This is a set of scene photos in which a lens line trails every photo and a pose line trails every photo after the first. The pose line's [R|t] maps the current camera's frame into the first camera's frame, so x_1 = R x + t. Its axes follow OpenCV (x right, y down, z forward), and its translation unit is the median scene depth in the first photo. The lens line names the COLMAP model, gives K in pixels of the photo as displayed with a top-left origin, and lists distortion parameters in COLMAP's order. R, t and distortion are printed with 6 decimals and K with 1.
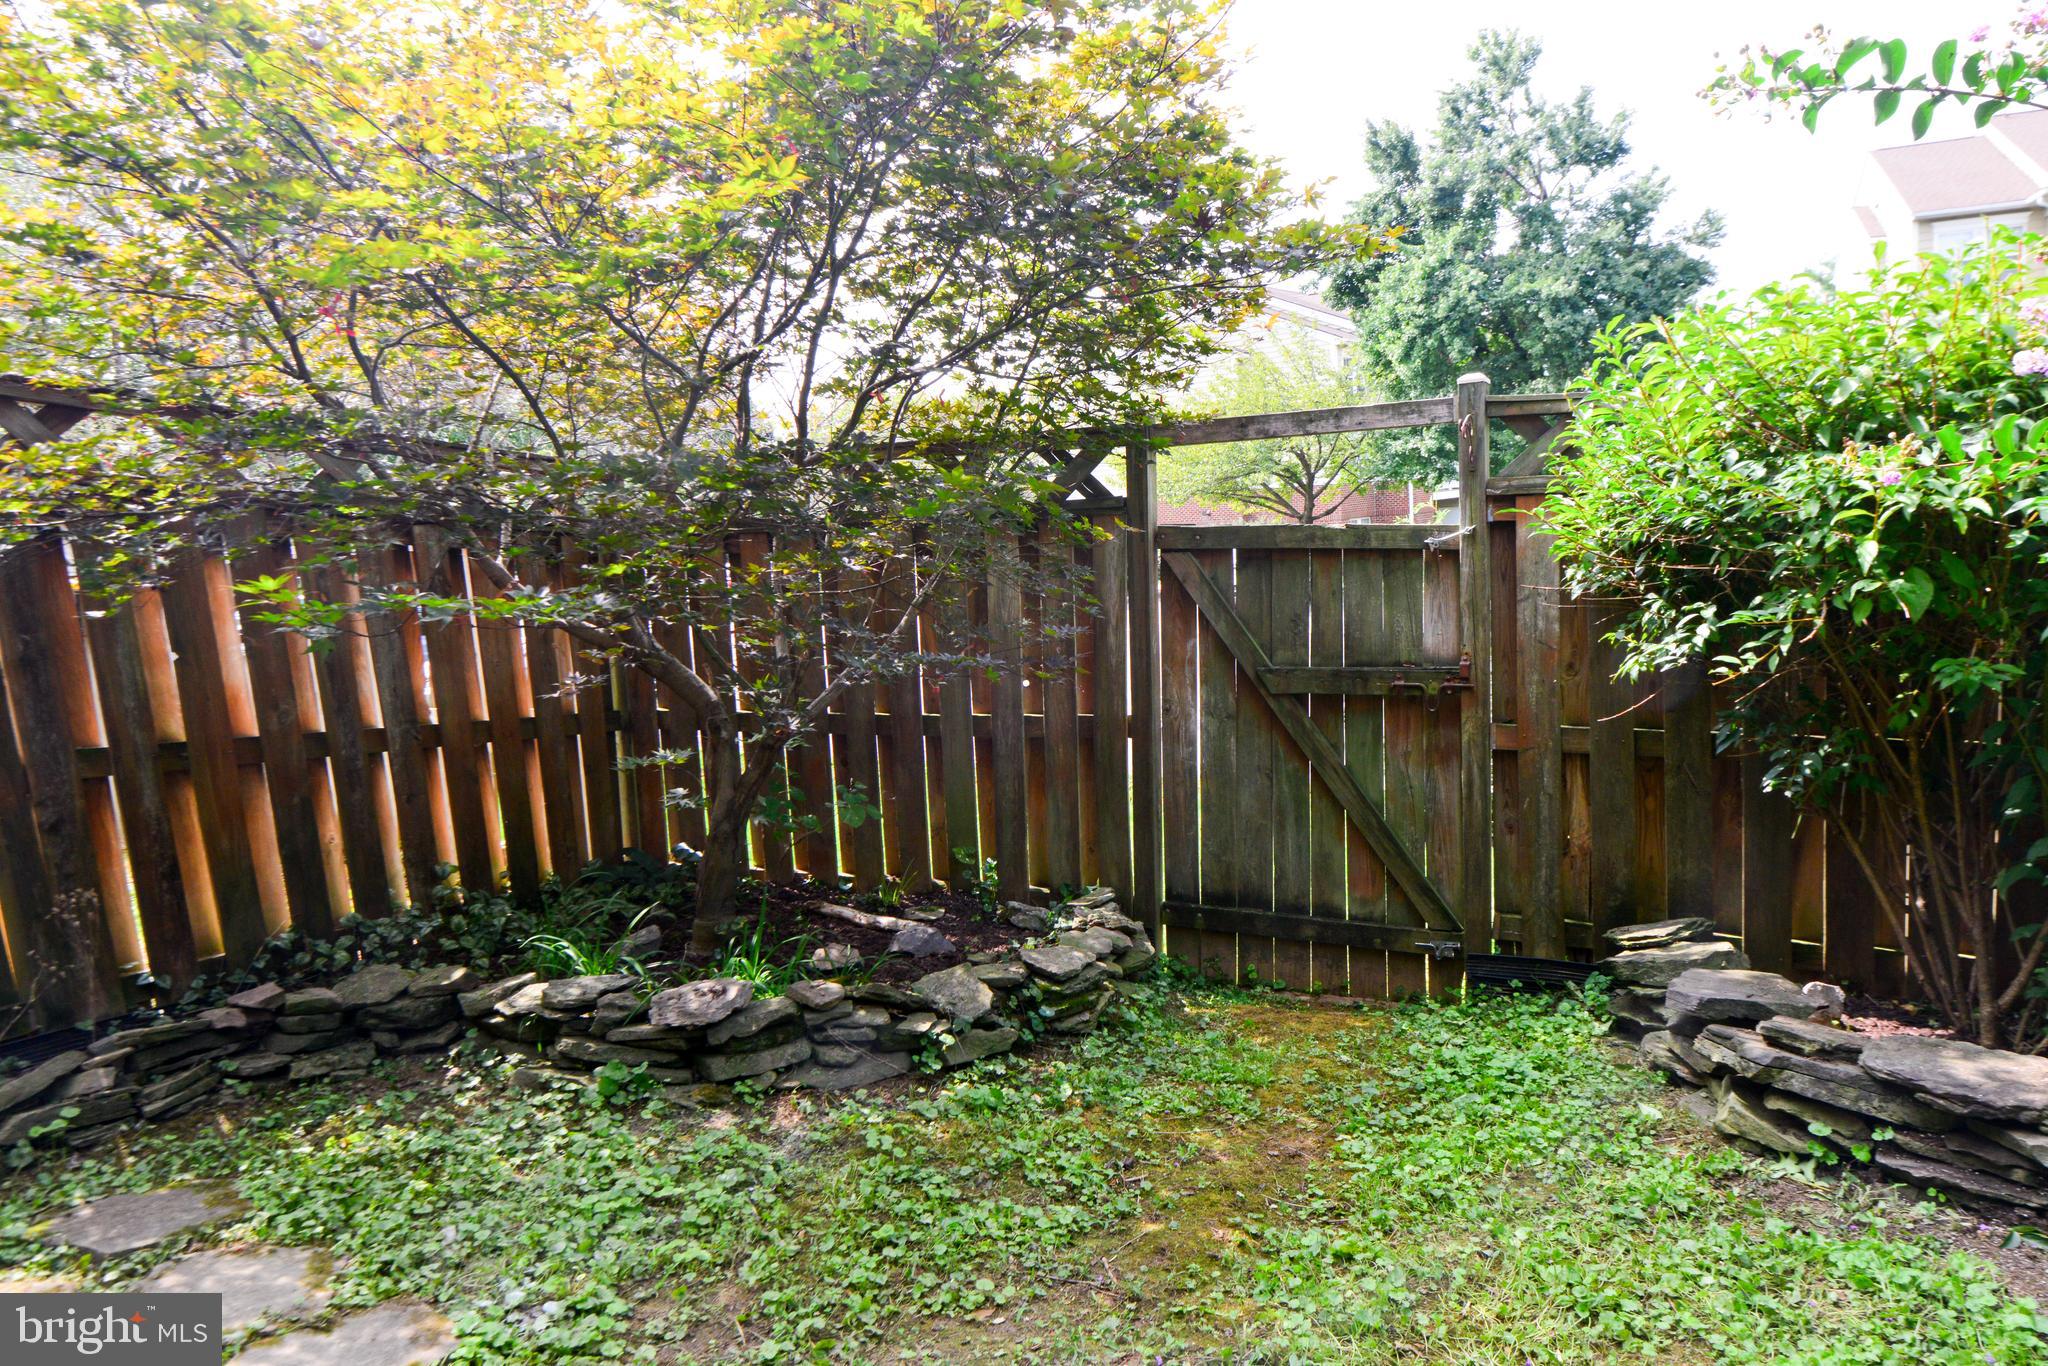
lens RADIAL K [[1239.7, 0, 1044.0], [0, 1239.7, 679.0], [0, 0, 1]] dist [-0.001439, -0.011855]
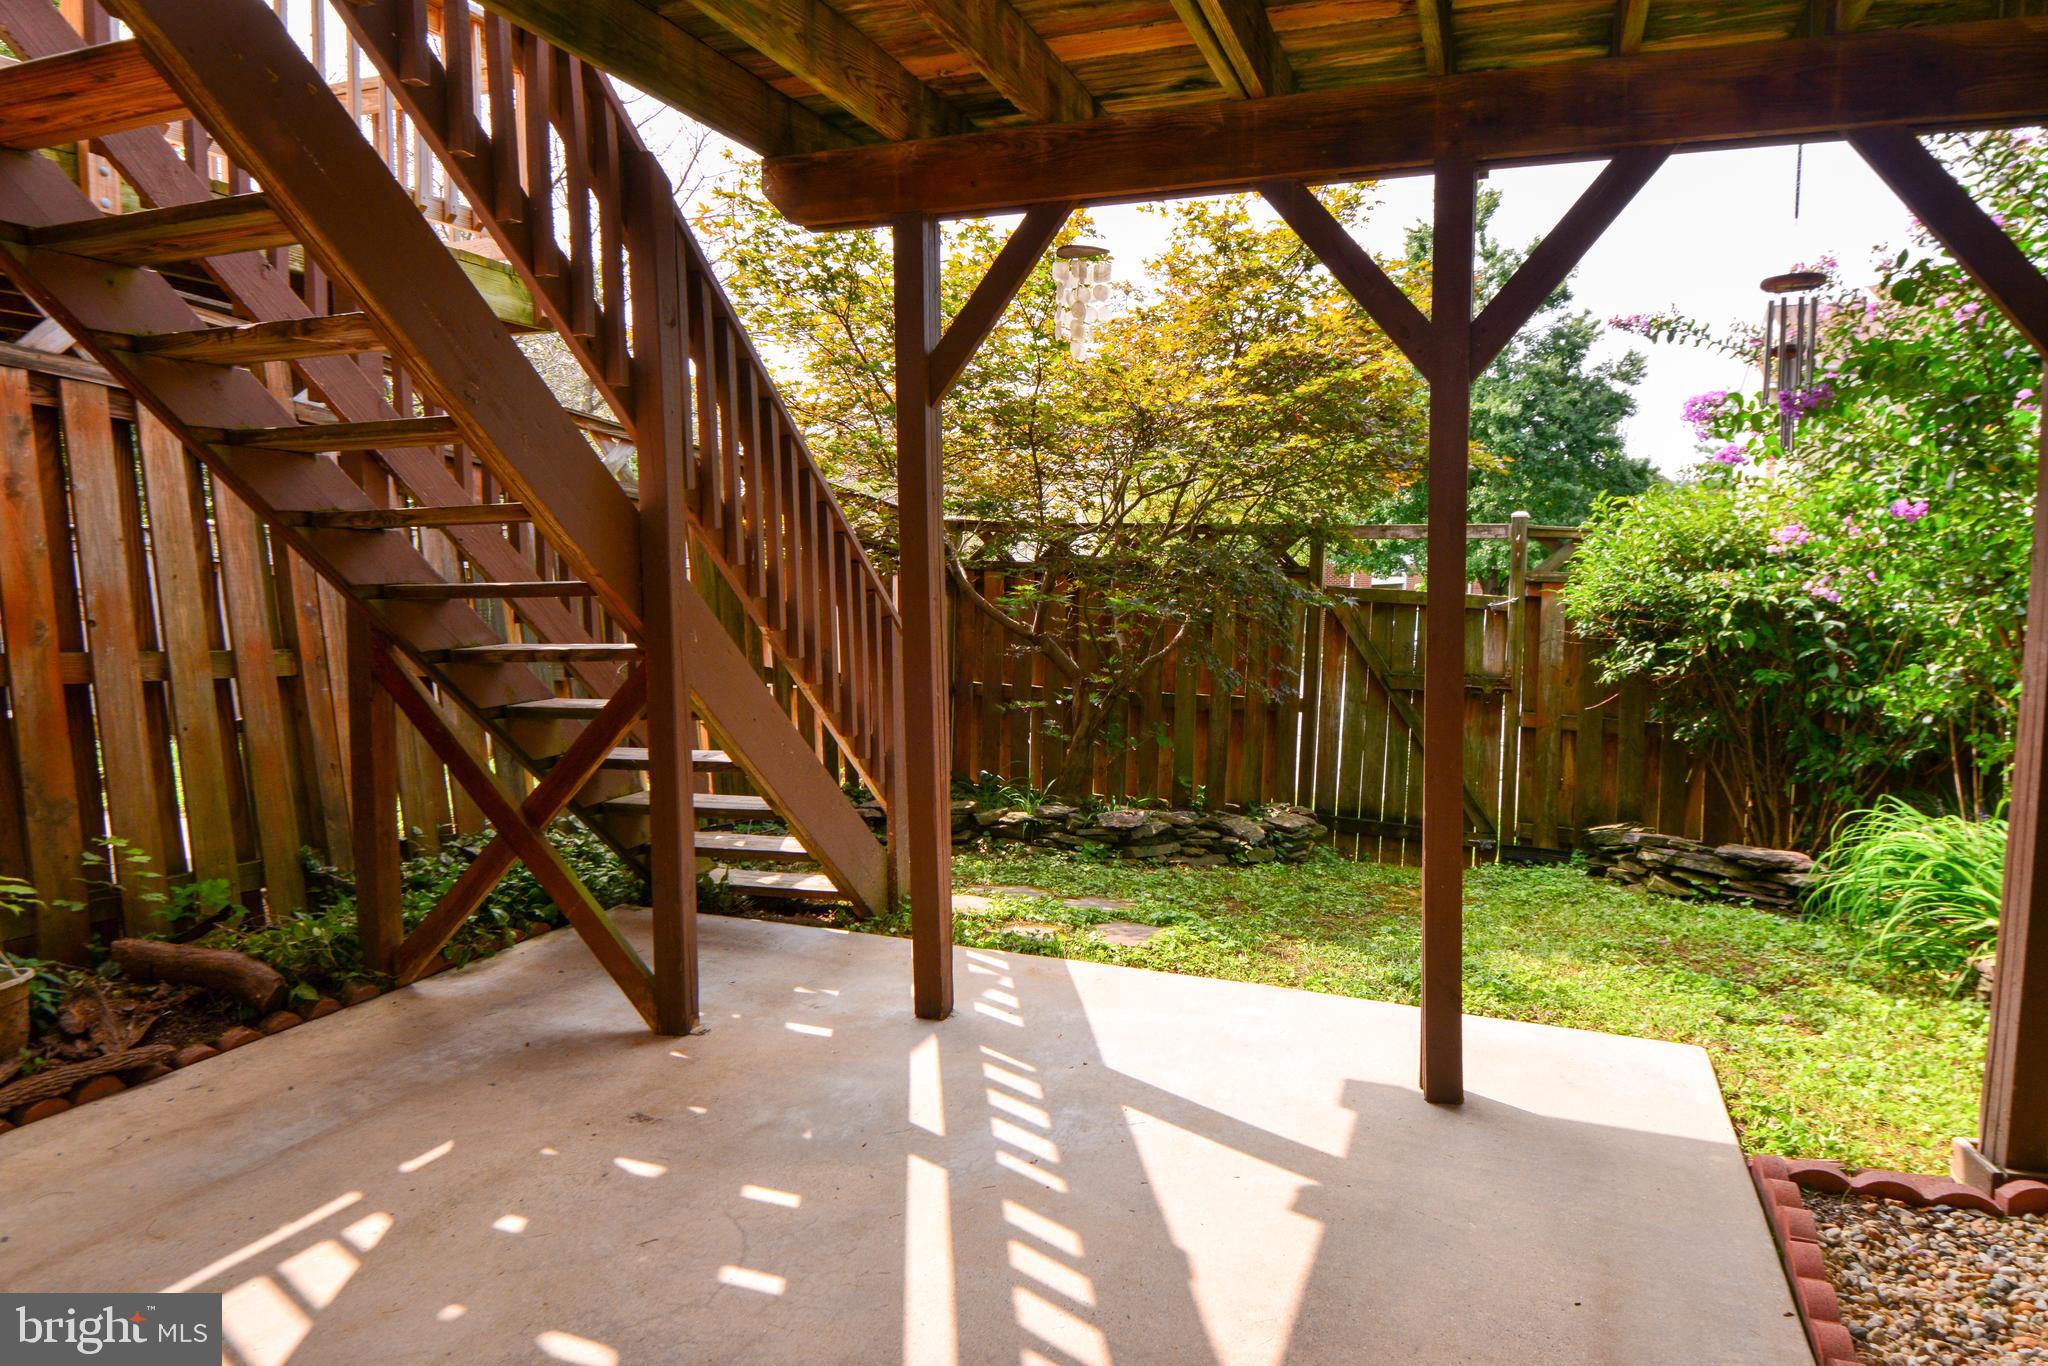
lens RADIAL K [[1239.7, 0, 1028.4], [0, 1239.7, 679.9], [0, 0, 1]] dist [-0.001439, -0.011855]
pose [[0.996422, 0.065480, 0.053439, -0.544967], [-0.062929, 0.996858, -0.048107, 0.152635], [-0.056422, 0.044572, 0.997412, -0.896828]]
